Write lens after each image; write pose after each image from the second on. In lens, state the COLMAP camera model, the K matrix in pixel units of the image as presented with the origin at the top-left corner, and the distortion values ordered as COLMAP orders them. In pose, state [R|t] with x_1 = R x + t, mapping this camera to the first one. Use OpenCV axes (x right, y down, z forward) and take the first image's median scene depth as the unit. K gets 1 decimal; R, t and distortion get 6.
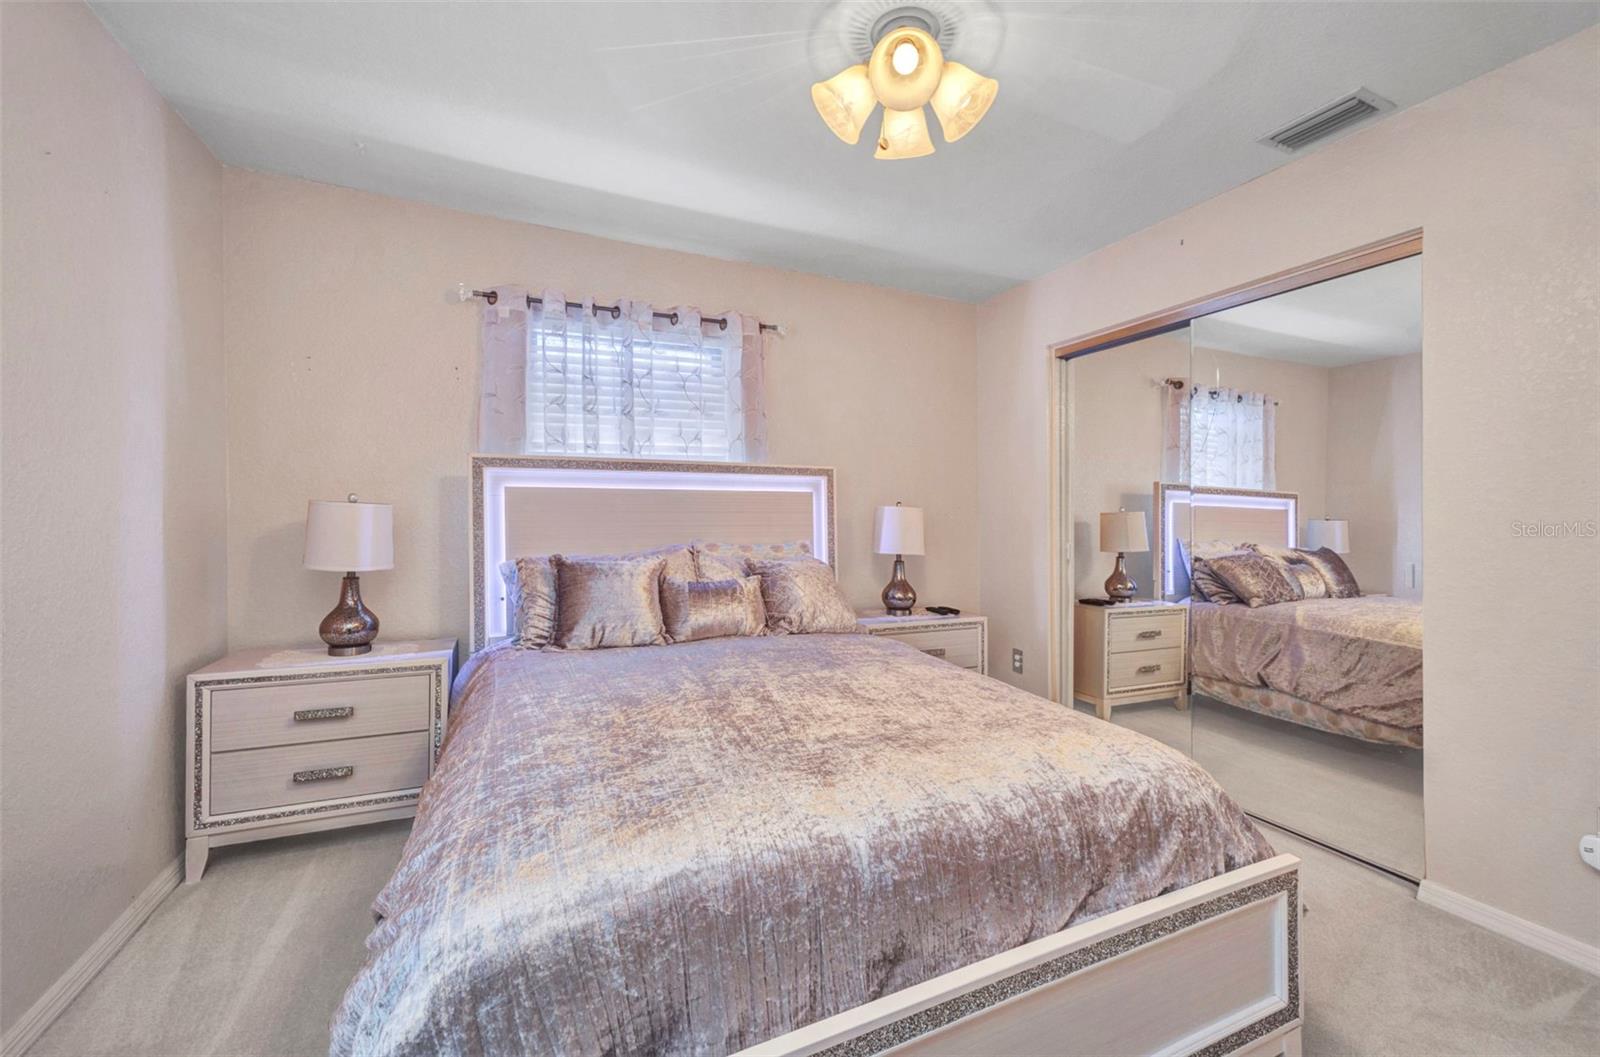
lens RADIAL K [[654.9, 0, 804.7], [0, 654.9, 520.5], [0, 0, 1]] dist [0.003536, 0.000297]
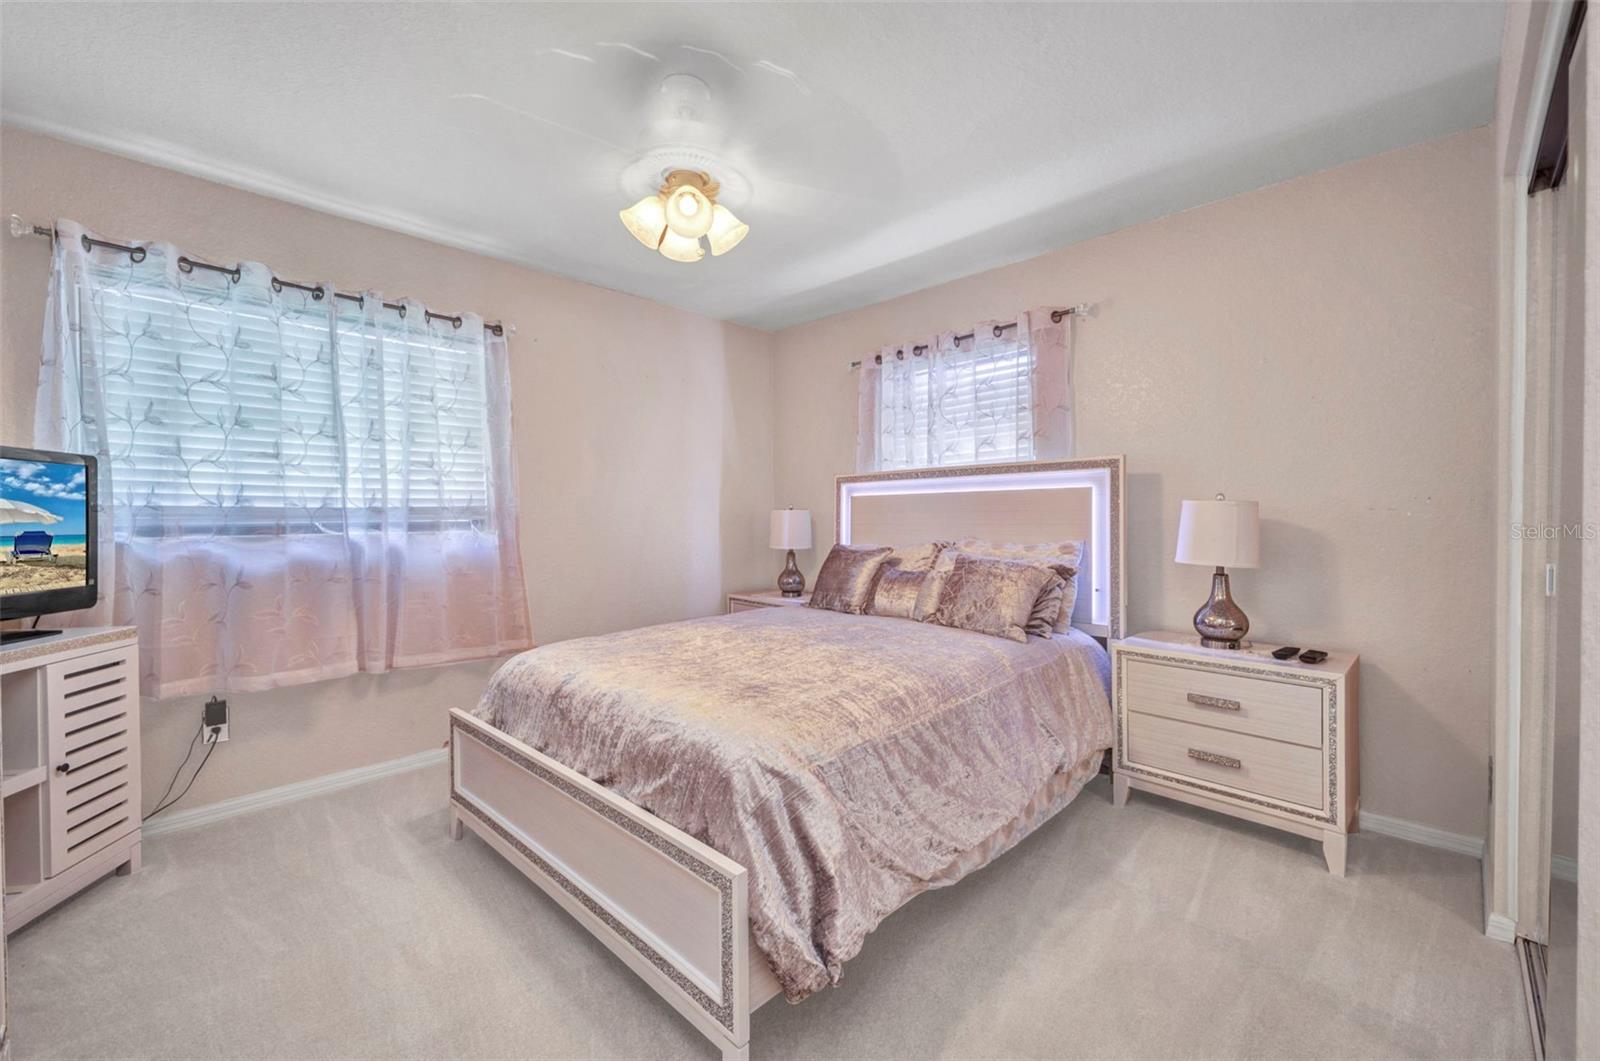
lens RADIAL K [[645.8, 0, 802.6], [0, 645.8, 527.5], [0, 0, 1]] dist [0.007703, -0.003478]
pose [[0.357599, 0.010770, -0.933813, 0.706940], [0.000043, 0.999933, 0.011549, 0.001705], [0.933875, -0.004170, 0.357574, 0.330253]]
